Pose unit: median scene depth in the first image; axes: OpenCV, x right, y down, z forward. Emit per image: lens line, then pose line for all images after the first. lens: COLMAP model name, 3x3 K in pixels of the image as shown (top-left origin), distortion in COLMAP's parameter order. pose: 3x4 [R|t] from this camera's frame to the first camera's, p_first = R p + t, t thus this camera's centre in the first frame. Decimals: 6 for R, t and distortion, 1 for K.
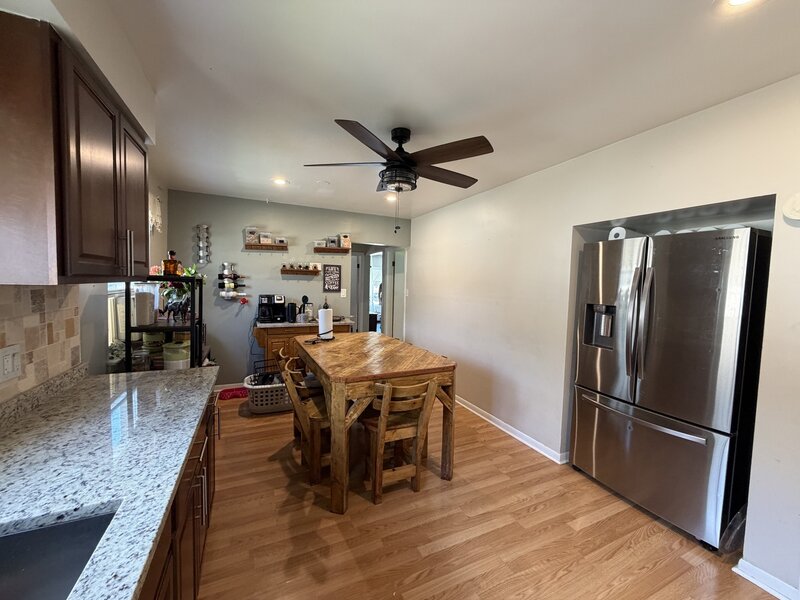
lens RADIAL K [[318.1, 0, 398.7], [0, 318.1, 300.8], [0, 0, 1]] dist [-0.001308, 0.000263]
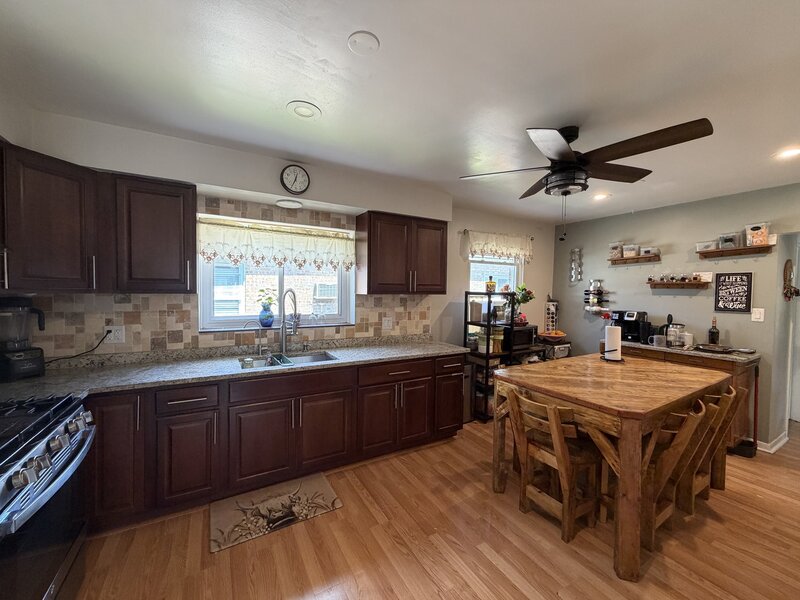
lens RADIAL K [[318.1, 0, 398.7], [0, 318.1, 300.8], [0, 0, 1]] dist [-0.001308, 0.000263]
pose [[0.098833, 0.008567, -0.995067, 0.470900], [-0.069210, 0.997601, 0.001715, -0.003803], [0.992694, 0.068699, 0.099189, 0.241682]]
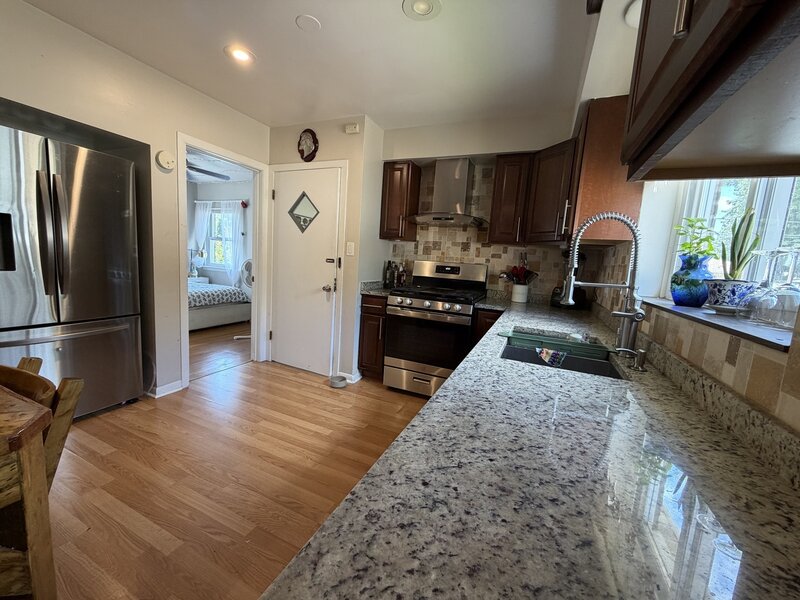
lens RADIAL K [[318.1, 0, 398.7], [0, 318.1, 300.8], [0, 0, 1]] dist [-0.001308, 0.000263]
pose [[-0.654588, -0.169625, 0.736710, -0.311609], [-0.039226, 0.980811, 0.190975, 0.021779], [-0.754968, 0.096112, -0.648681, 0.441717]]
